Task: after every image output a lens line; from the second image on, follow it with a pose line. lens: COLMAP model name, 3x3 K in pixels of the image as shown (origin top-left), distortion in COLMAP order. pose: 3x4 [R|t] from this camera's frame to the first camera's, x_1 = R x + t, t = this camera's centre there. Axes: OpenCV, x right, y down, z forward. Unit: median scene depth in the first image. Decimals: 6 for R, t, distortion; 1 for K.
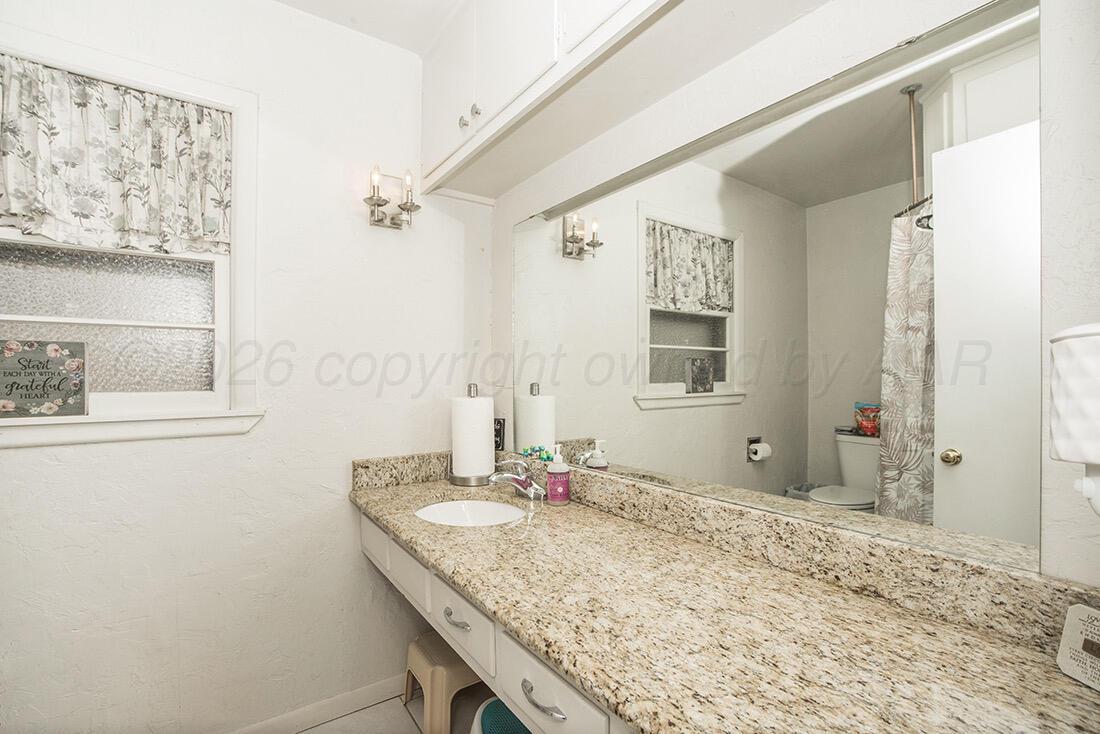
lens RADIAL K [[513.6, 0, 550.0], [0, 513.6, 367.0], [0, 0, 1]] dist [-0.033693, 0.000154]
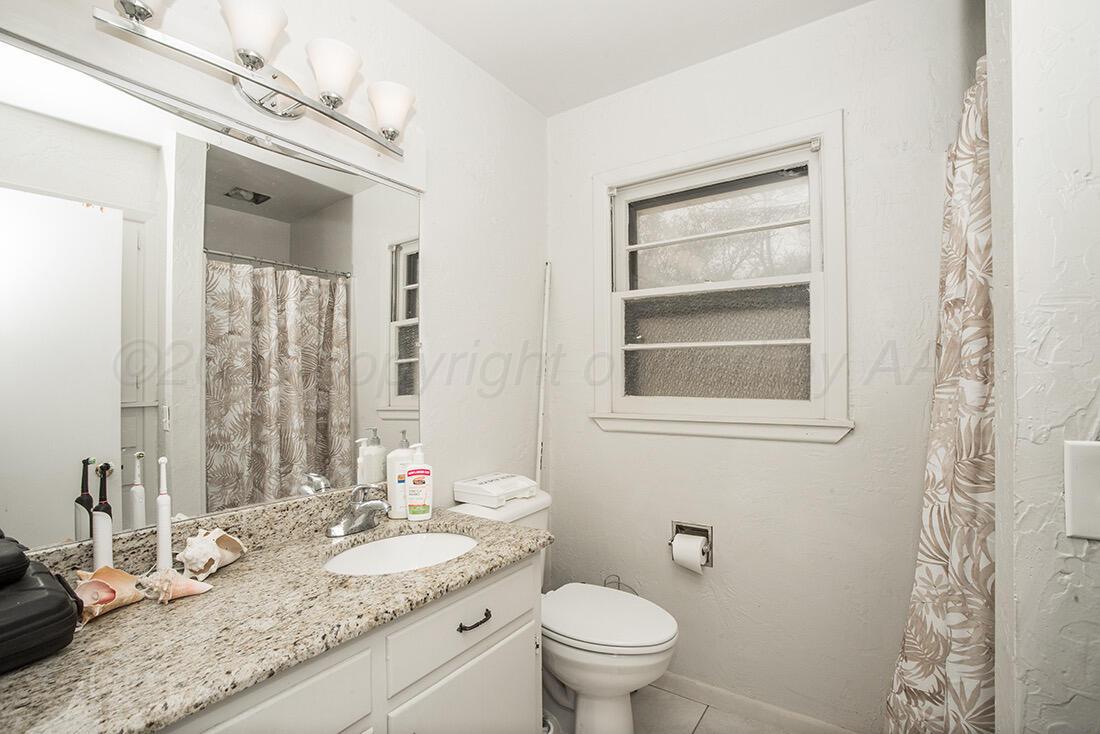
lens RADIAL K [[513.6, 0, 550.0], [0, 513.6, 367.0], [0, 0, 1]] dist [-0.033693, 0.000154]
pose [[0.352570, -0.033936, -0.935170, 0.781044], [0.015964, 0.999415, -0.030249, 0.006428], [0.935649, -0.004265, 0.352905, 0.564449]]
